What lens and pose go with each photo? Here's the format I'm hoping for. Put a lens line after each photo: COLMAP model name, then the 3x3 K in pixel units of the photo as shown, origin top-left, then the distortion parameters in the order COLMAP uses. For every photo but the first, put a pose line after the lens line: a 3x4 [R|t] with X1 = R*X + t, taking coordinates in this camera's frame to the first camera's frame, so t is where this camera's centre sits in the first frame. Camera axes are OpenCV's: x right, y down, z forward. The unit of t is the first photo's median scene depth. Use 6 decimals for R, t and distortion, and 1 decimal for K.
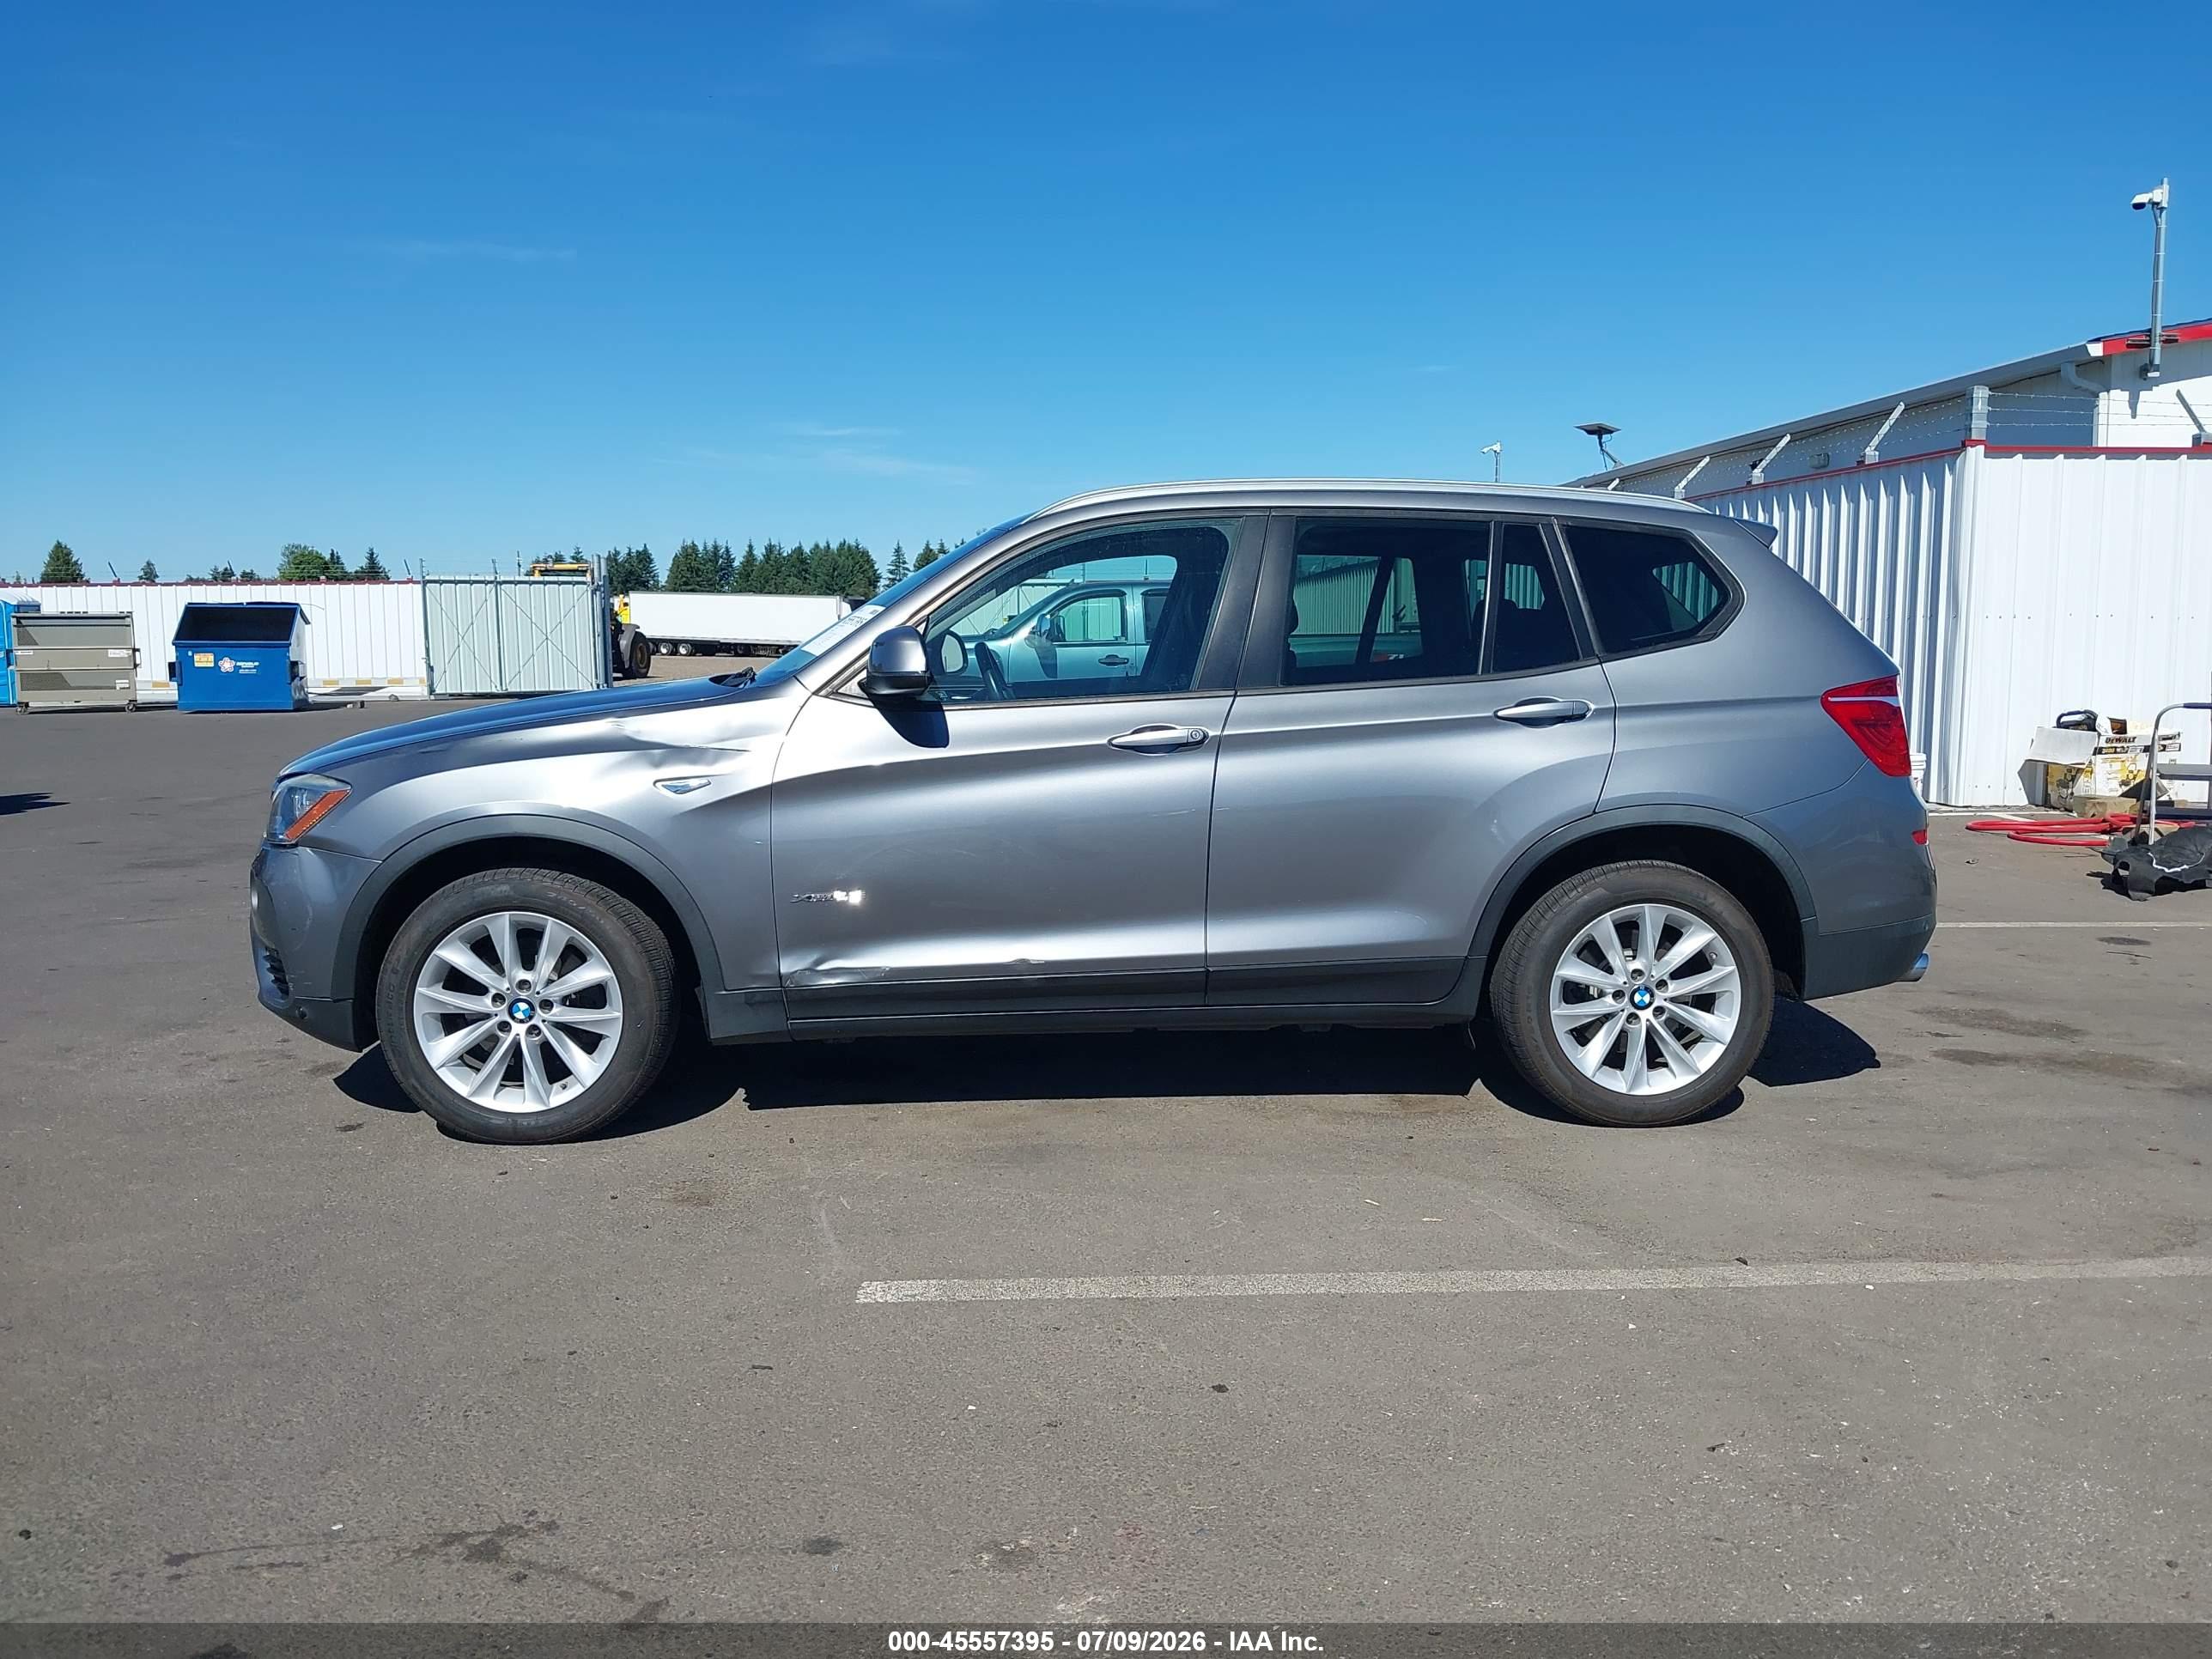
lens RADIAL K [[1764.6, 0, 1126.7], [0, 1764.6, 838.1], [0, 0, 1]] dist [-0.003534, 0.001347]
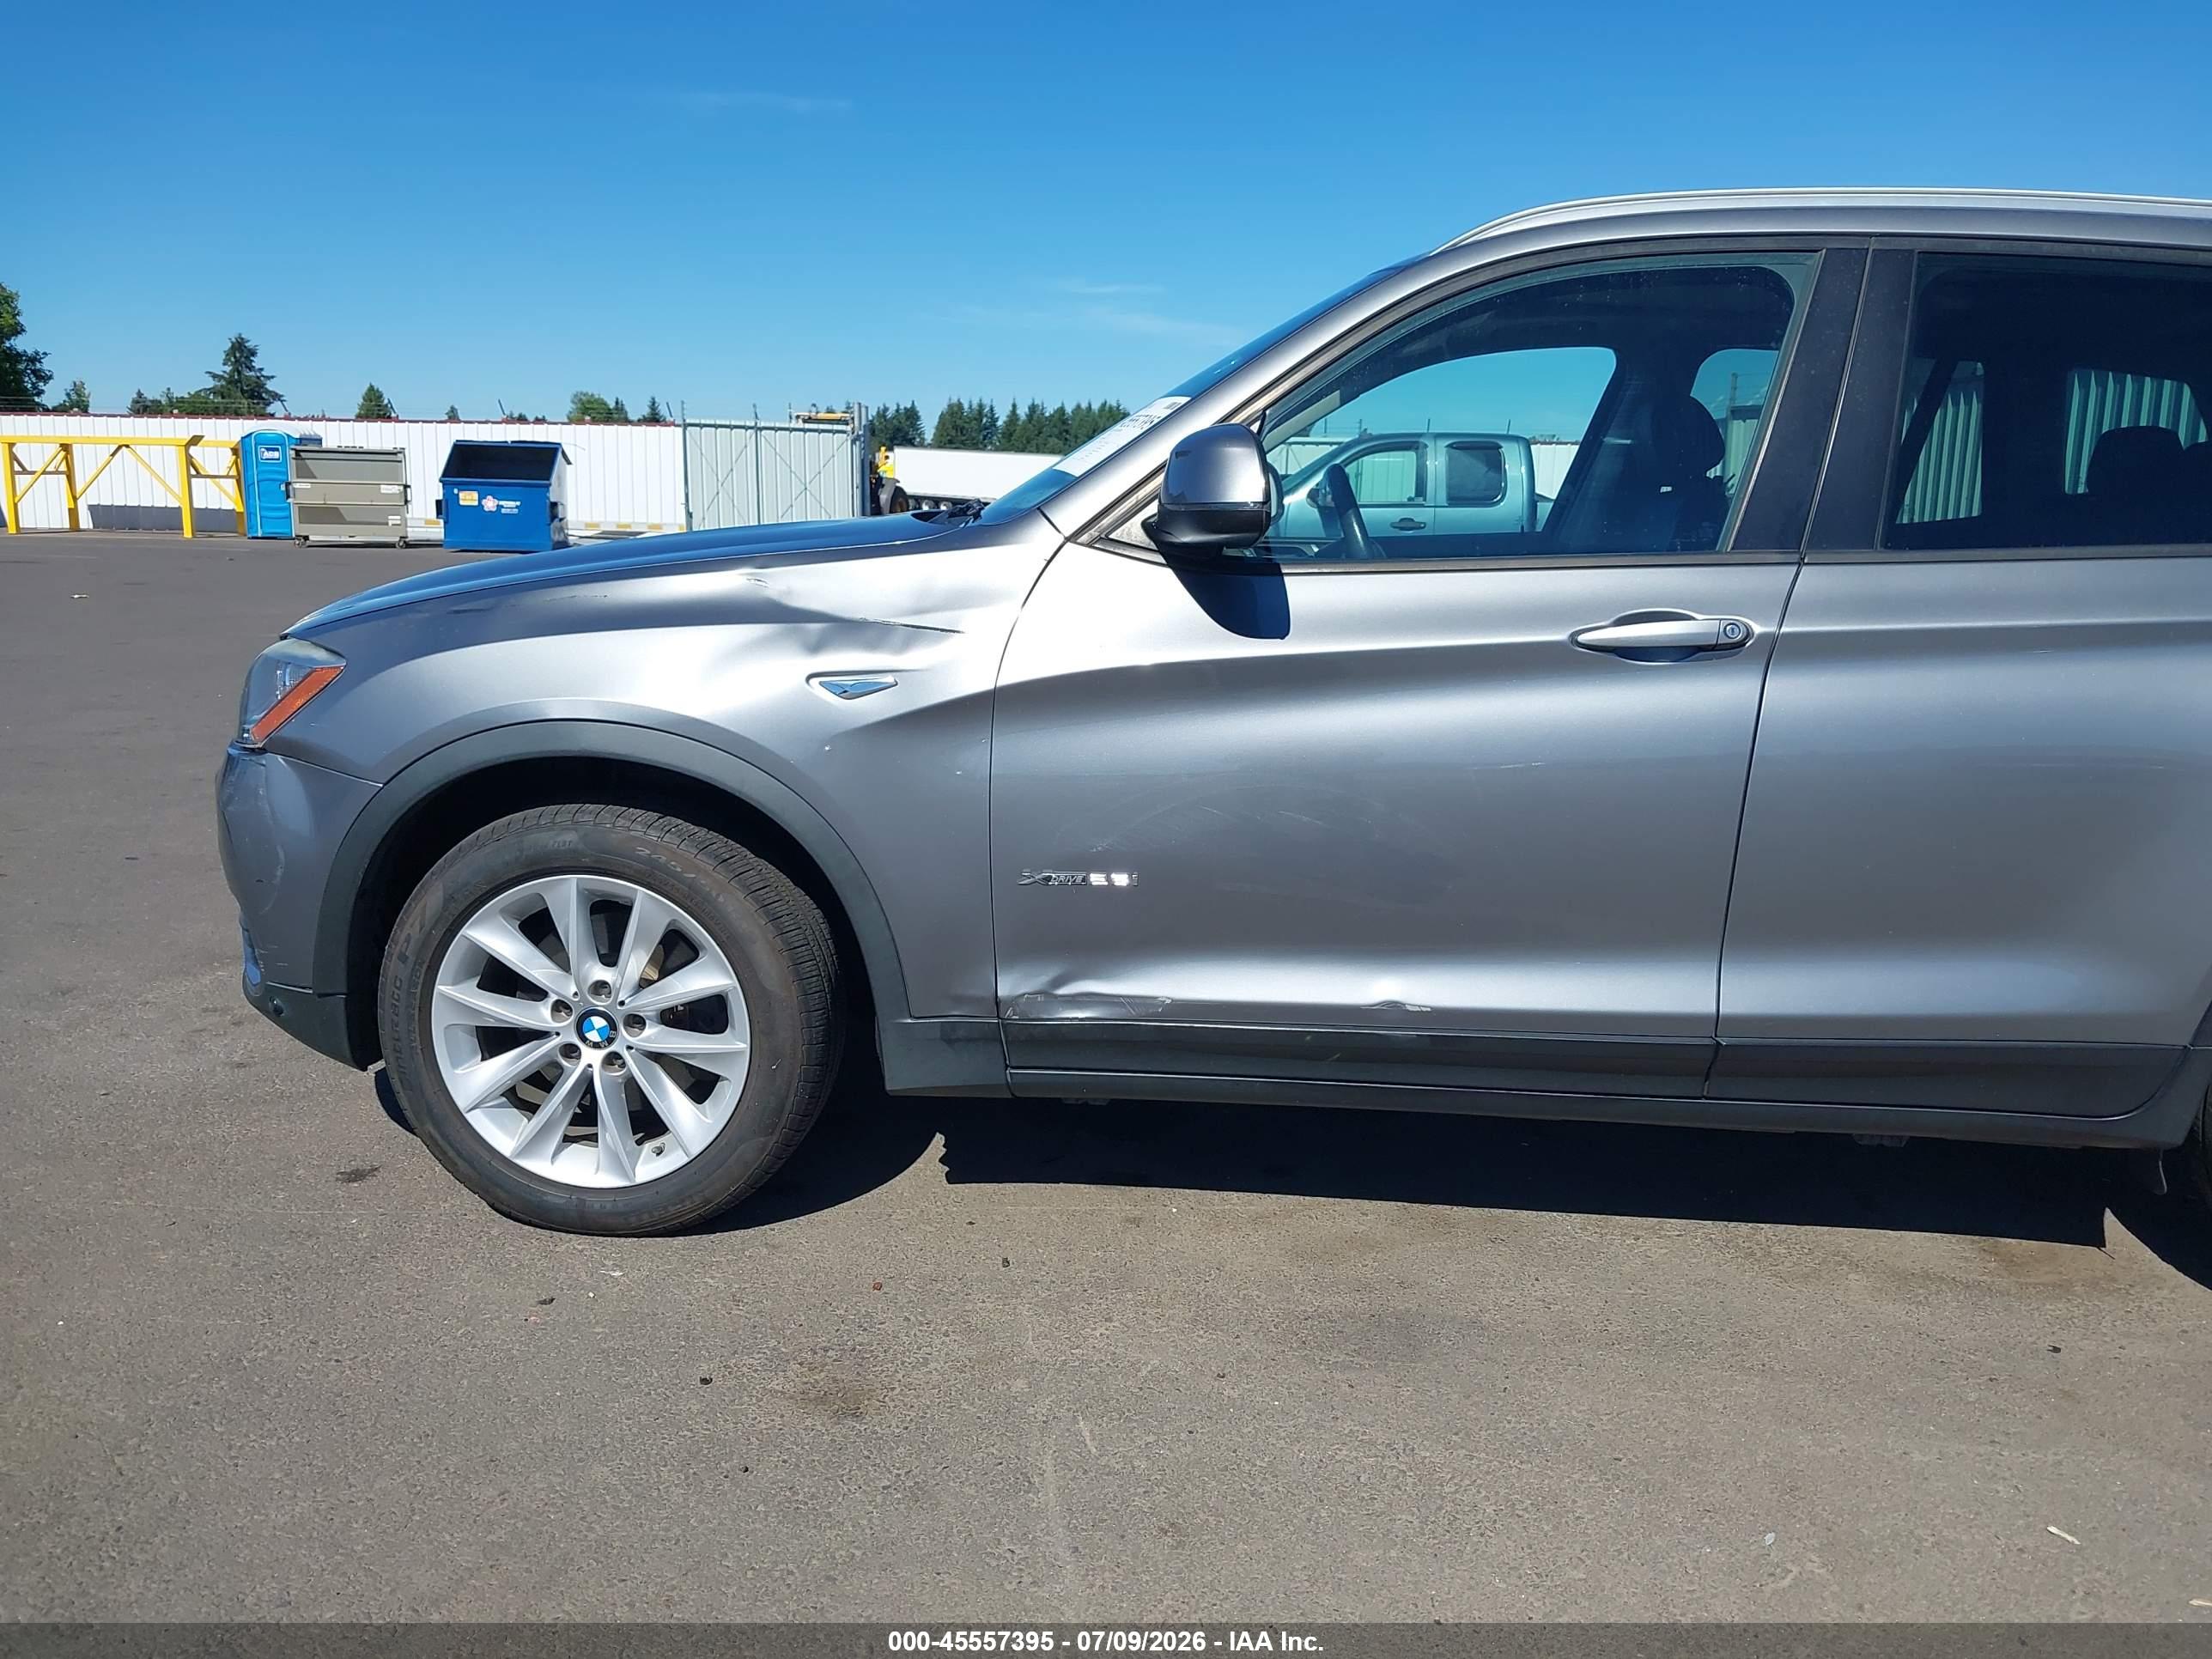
lens RADIAL K [[1681.4, 0, 1114.7], [0, 1681.4, 895.7], [0, 0, 1]] dist [0.093415, -0.187260]
pose [[0.988418, 0.060241, -0.139288, -0.072879], [-0.044125, 0.992265, 0.116030, -0.027995], [0.145200, -0.108540, 0.983431, 0.413979]]
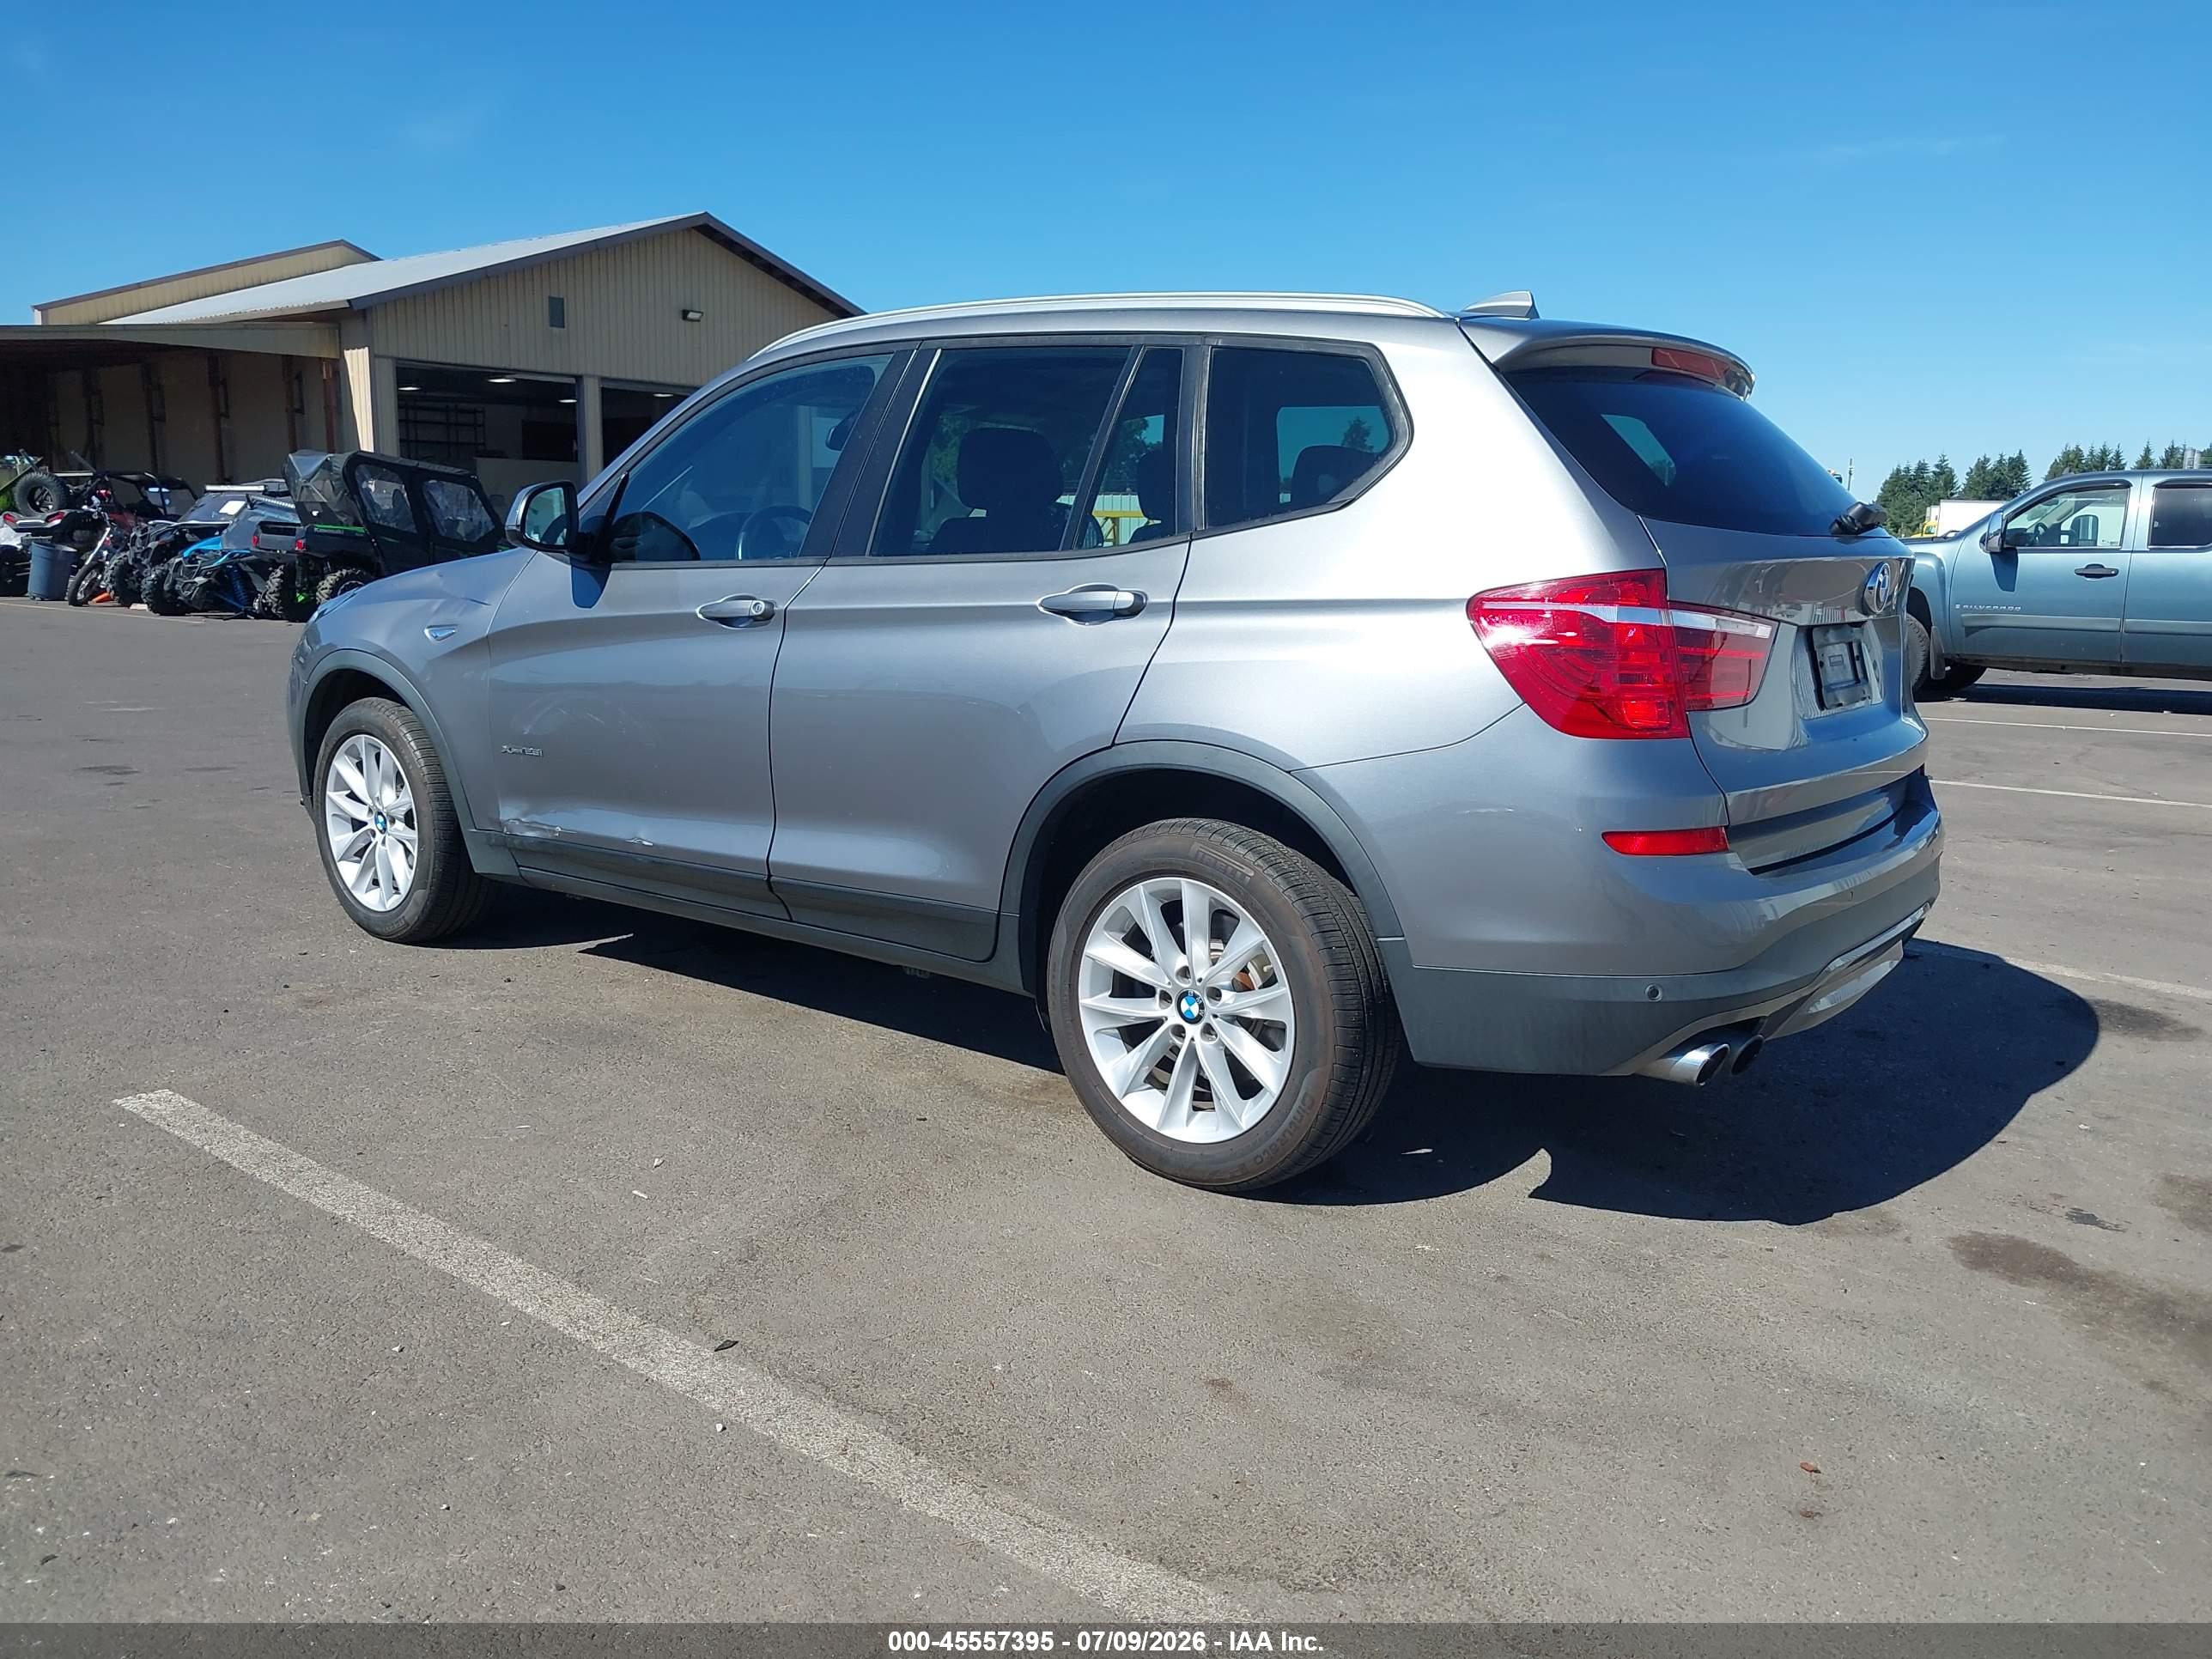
lens RADIAL K [[1786.8, 0, 1146.3], [0, 1786.8, 823.6], [0, 0, 1]] dist [0.000707, 0.001181]
pose [[0.729506, 0.119879, -0.673387, 0.755965], [-0.094851, 0.992739, 0.073976, -0.033871], [0.677366, 0.009906, 0.735580, 0.463625]]
